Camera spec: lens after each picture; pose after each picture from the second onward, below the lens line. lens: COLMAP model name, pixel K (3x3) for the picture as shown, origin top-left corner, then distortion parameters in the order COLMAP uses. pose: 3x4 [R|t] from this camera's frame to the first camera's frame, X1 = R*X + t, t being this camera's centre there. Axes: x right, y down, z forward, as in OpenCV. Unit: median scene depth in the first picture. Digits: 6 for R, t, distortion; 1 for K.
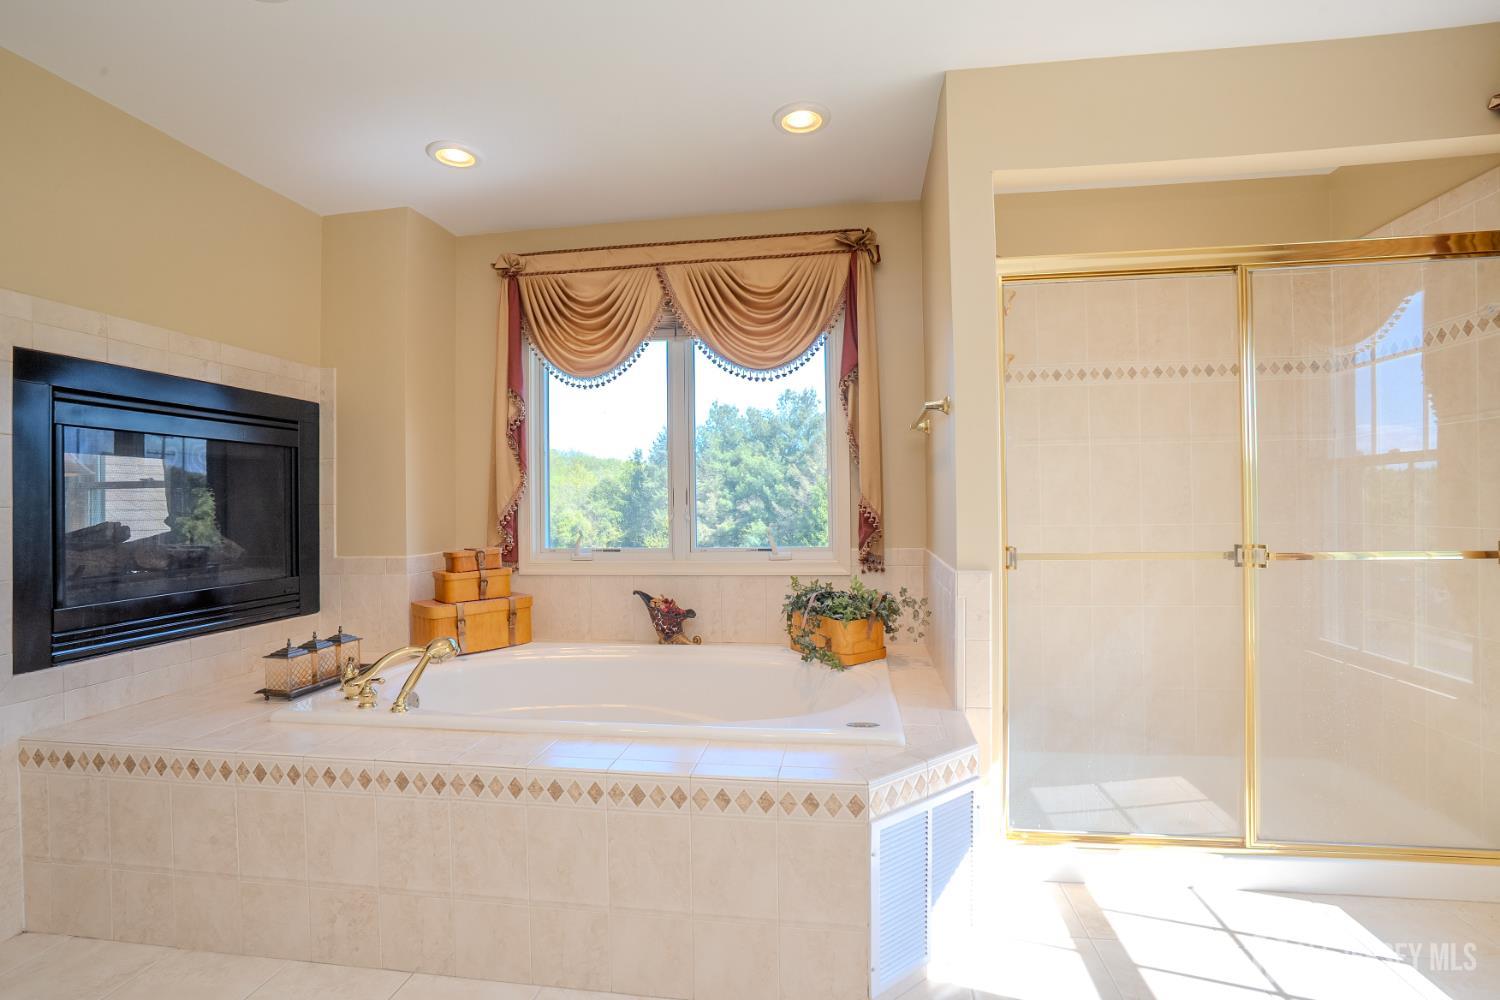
lens RADIAL K [[696.2, 0, 739.6], [0, 696.2, 499.1], [0, 0, 1]] dist [-0.043021, 0.015648]
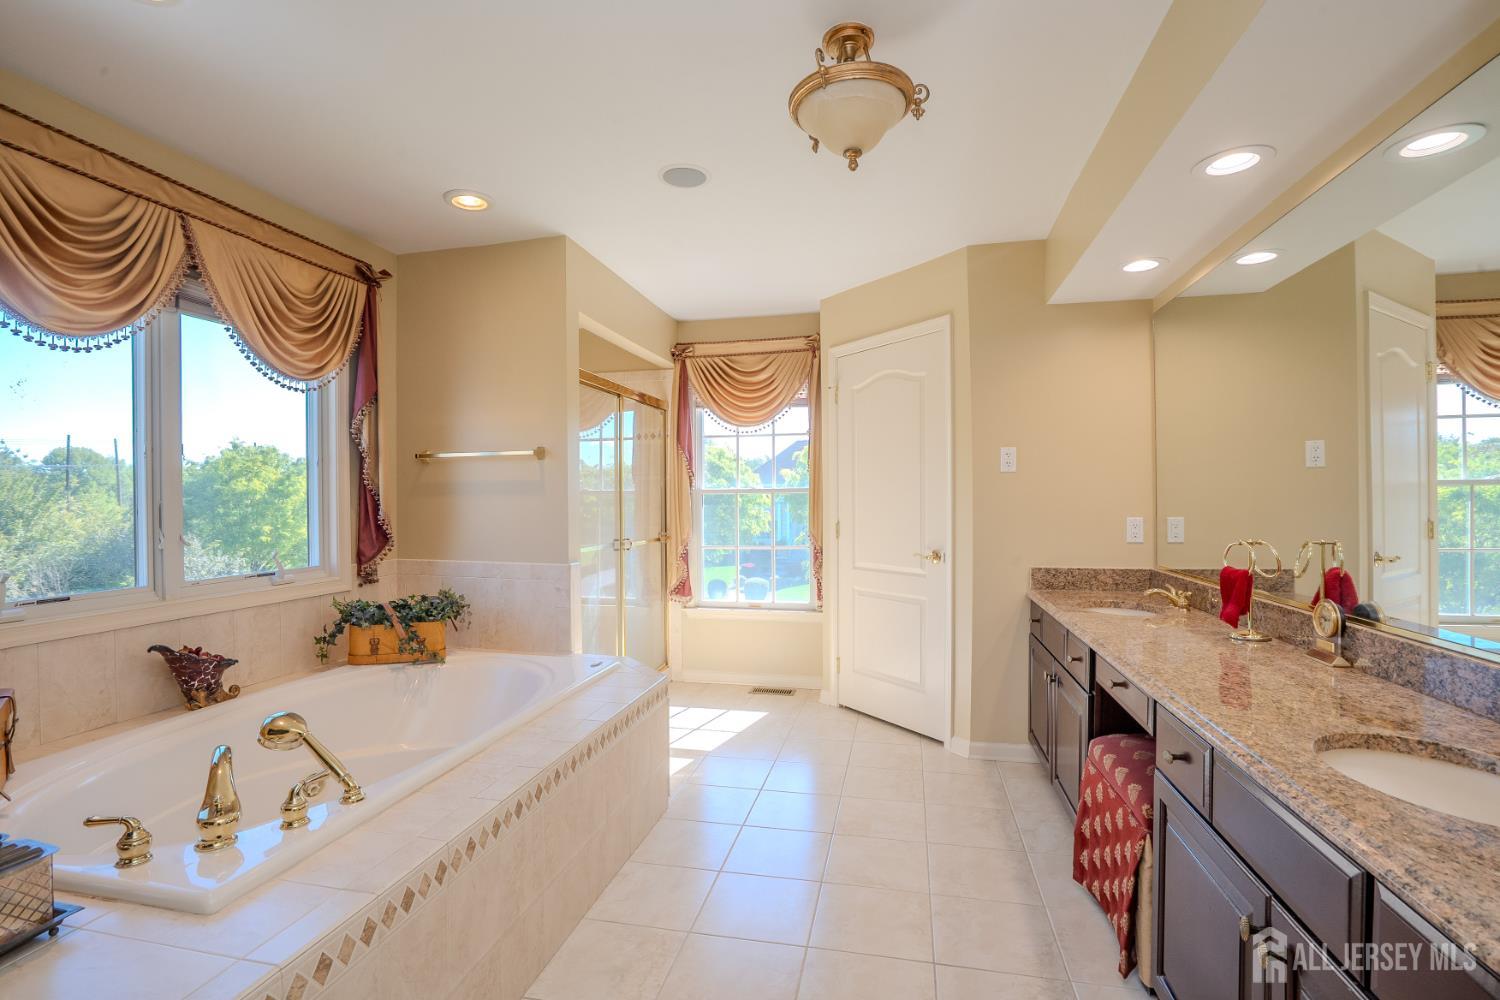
lens RADIAL K [[696.2, 0, 759.7], [0, 696.2, 495.7], [0, 0, 1]] dist [-0.043021, 0.015648]
pose [[0.061006, 0.015476, 0.998017, -0.840678], [0.006674, 0.999851, -0.015913, -0.012703], [-0.998115, 0.007632, 0.060893, 0.337671]]
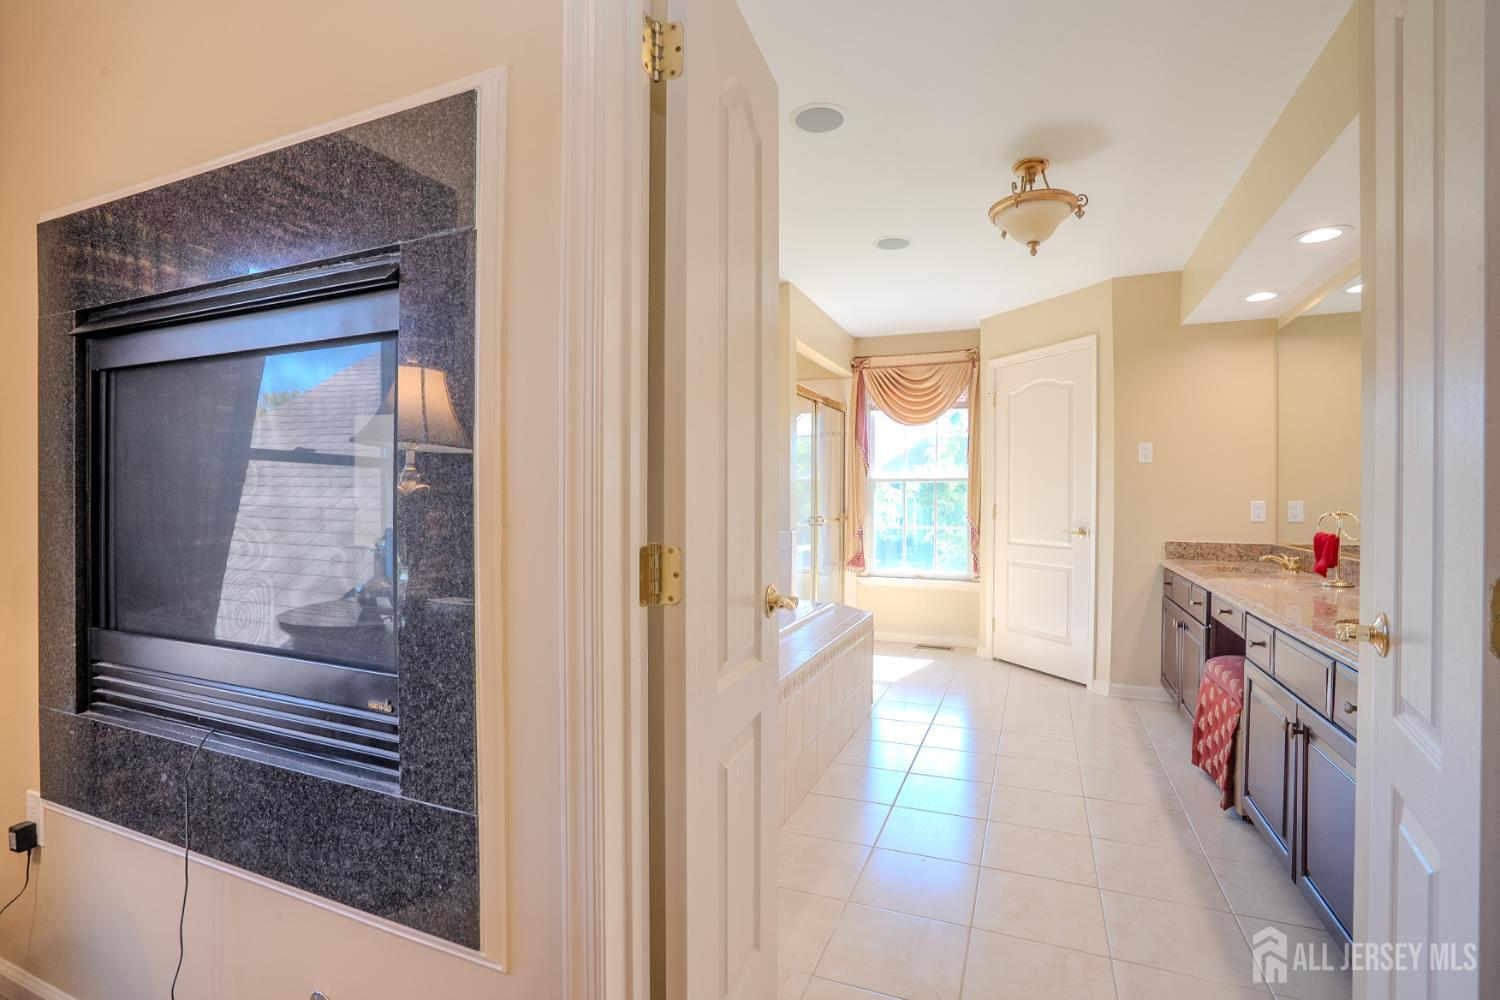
lens RADIAL K [[696.2, 0, 764.0], [0, 696.2, 496.5], [0, 0, 1]] dist [-0.043021, 0.015648]
pose [[0.228185, 0.011698, 0.973547, -1.204070], [-0.006130, 0.999925, -0.010578, 0.020277], [-0.973598, -0.003554, 0.228240, 0.431044]]
